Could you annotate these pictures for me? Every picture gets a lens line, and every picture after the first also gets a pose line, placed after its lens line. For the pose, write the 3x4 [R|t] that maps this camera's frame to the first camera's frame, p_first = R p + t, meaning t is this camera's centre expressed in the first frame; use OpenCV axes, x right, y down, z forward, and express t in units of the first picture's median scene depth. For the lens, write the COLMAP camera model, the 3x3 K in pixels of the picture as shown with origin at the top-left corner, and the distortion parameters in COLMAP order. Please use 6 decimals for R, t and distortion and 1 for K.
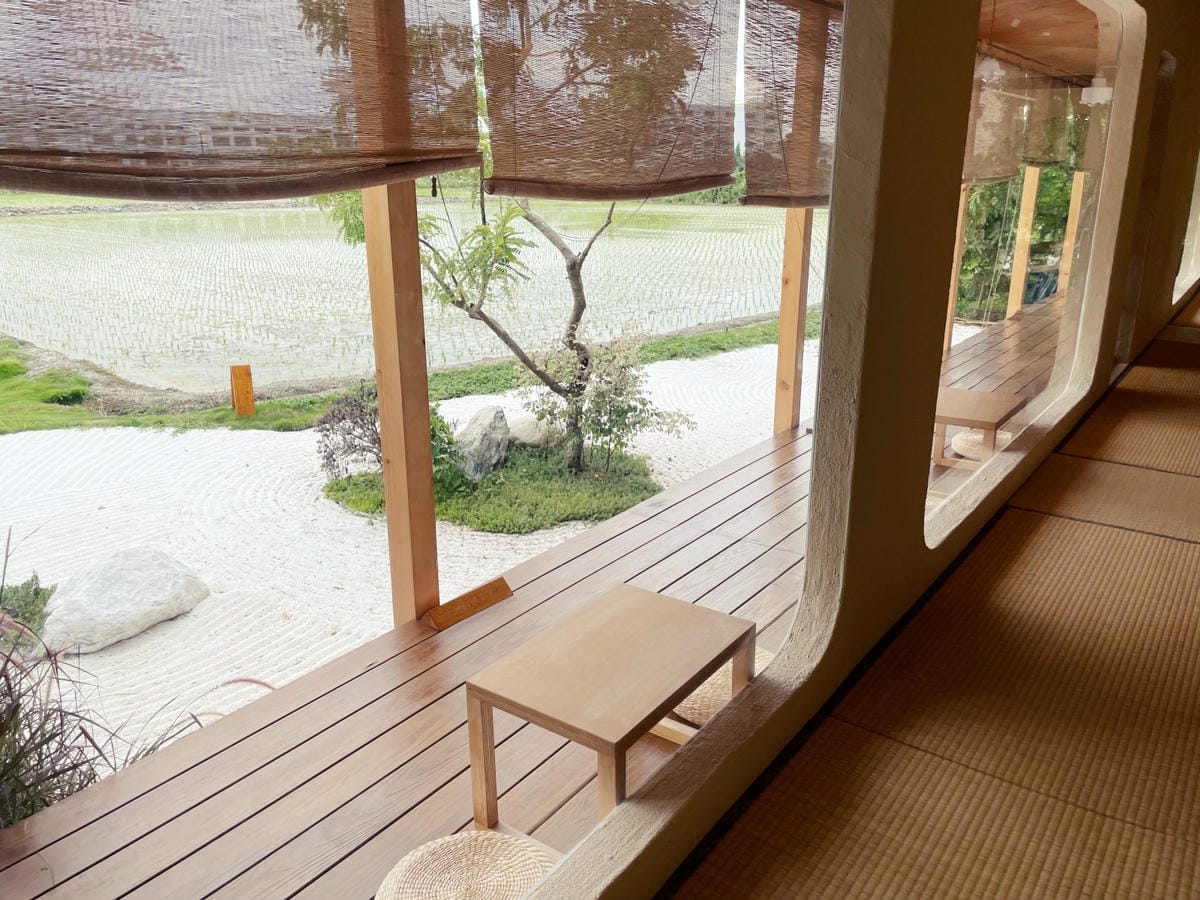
lens RADIAL K [[931.4, 0, 573.9], [0, 931.4, 453.8], [0, 0, 1]] dist [0.080208, -0.111620]
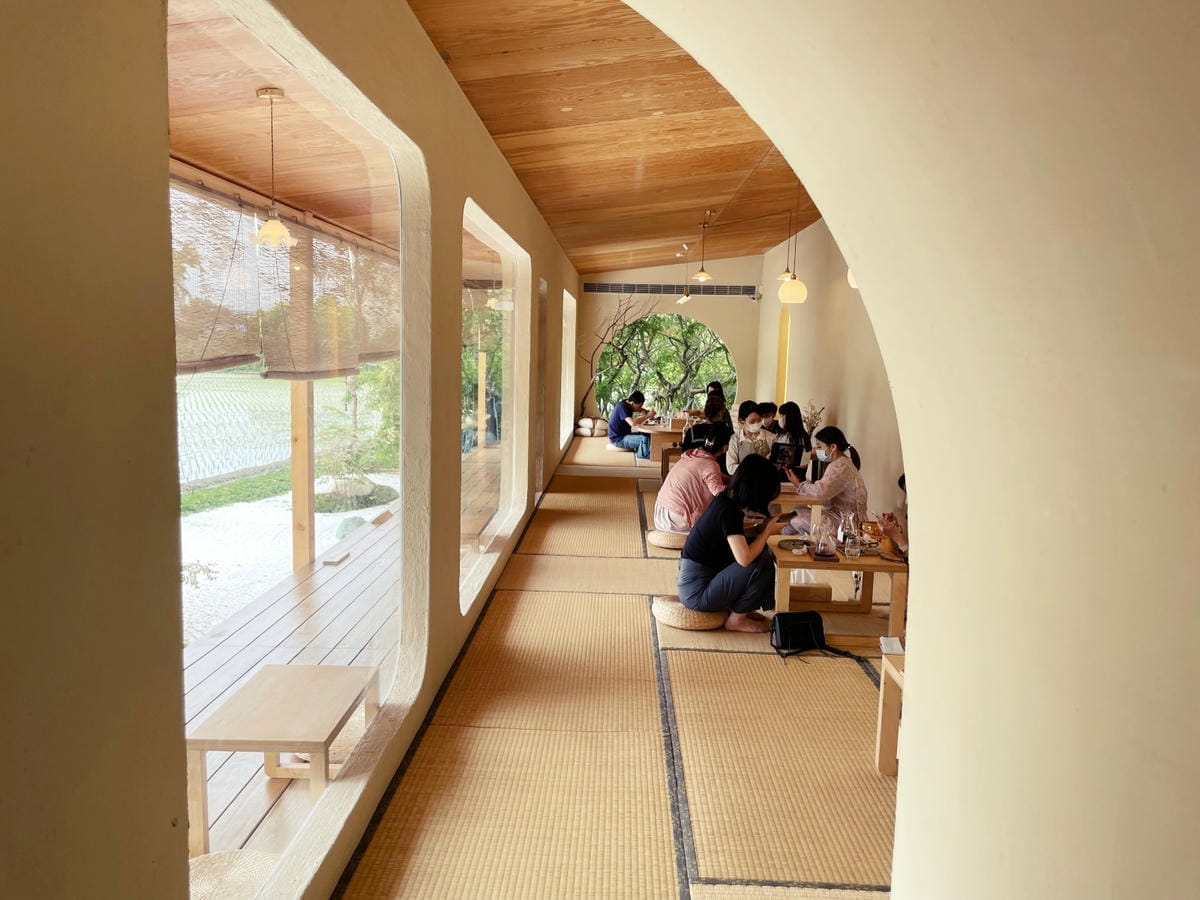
lens RADIAL K [[931.4, 0, 573.9], [0, 931.4, 453.8], [0, 0, 1]] dist [0.080208, -0.111620]
pose [[0.830493, -0.041311, 0.555495, -0.221769], [0.135106, 0.982407, -0.128930, 0.055076], [-0.540396, 0.182126, 0.821463, -0.261519]]
